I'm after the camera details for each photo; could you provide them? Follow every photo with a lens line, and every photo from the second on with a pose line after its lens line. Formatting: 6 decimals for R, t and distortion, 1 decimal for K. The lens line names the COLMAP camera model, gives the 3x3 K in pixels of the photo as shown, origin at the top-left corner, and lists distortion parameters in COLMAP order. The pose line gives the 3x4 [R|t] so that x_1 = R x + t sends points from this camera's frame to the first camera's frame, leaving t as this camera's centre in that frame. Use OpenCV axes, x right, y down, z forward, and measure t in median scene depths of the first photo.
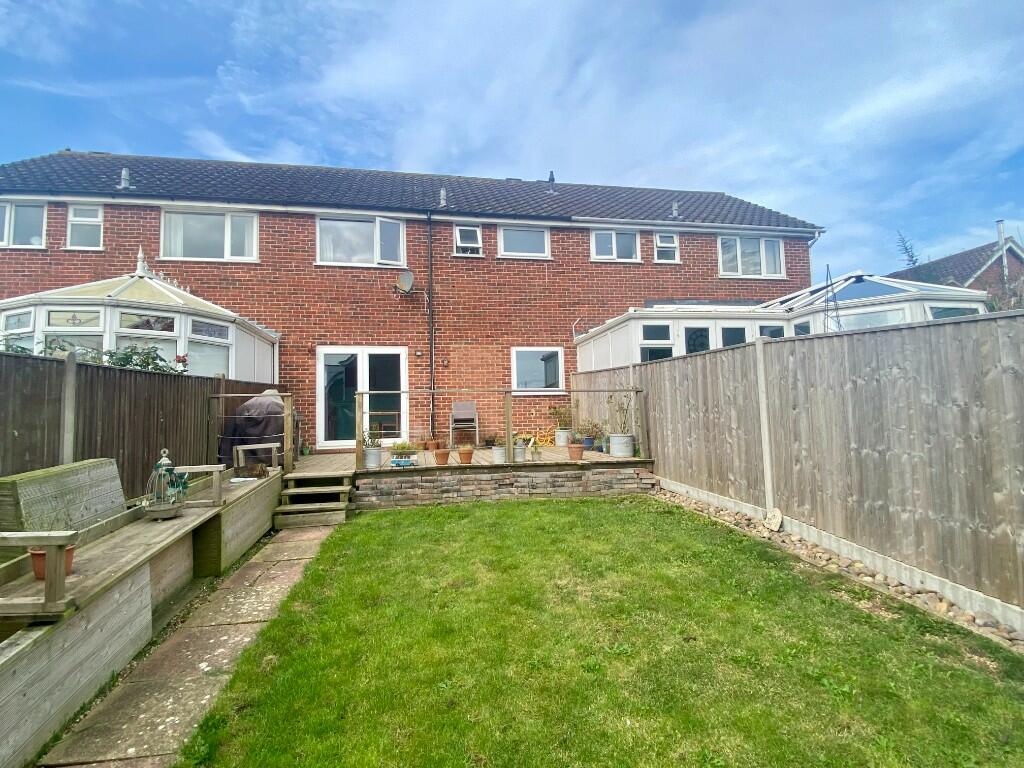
lens RADIAL K [[475.2, 0, 513.2], [0, 475.2, 383.0], [0, 0, 1]] dist [-0.001556, -0.000057]
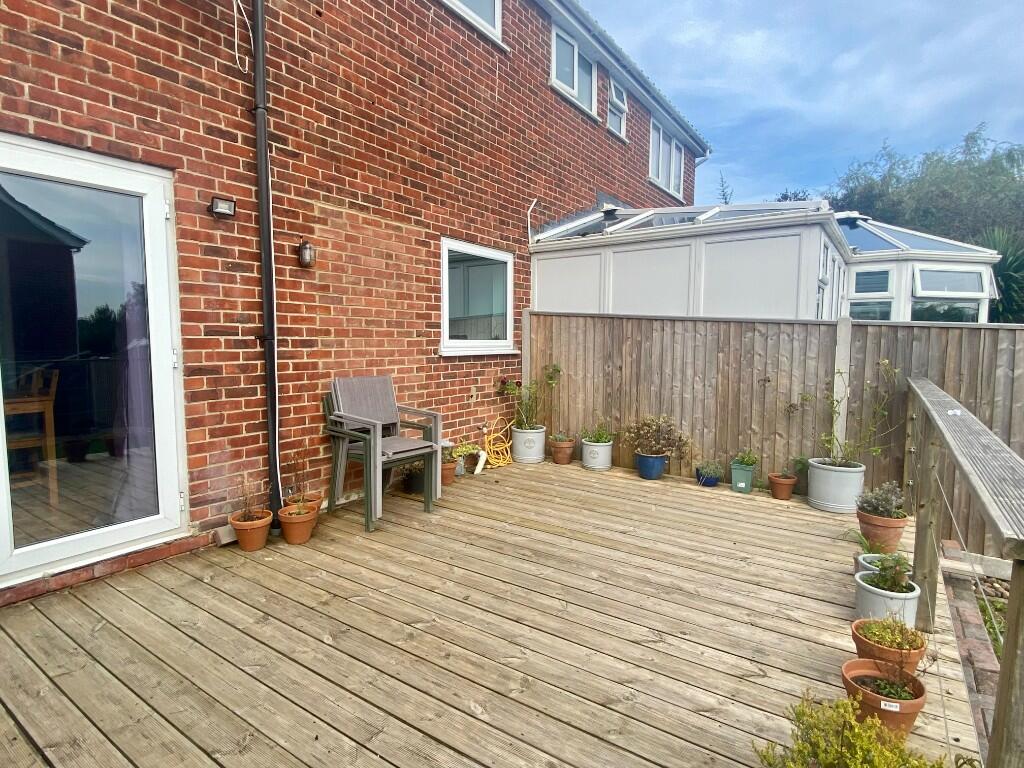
lens RADIAL K [[547.3, 0, 511.5], [0, 547.3, 386.7], [0, 0, 1]] dist [0.003368, -0.000618]
pose [[0.691695, -0.035548, 0.721314, -0.306343], [-0.069765, 0.990828, 0.115730, -0.007127], [-0.718812, -0.130373, 0.682870, 0.620541]]
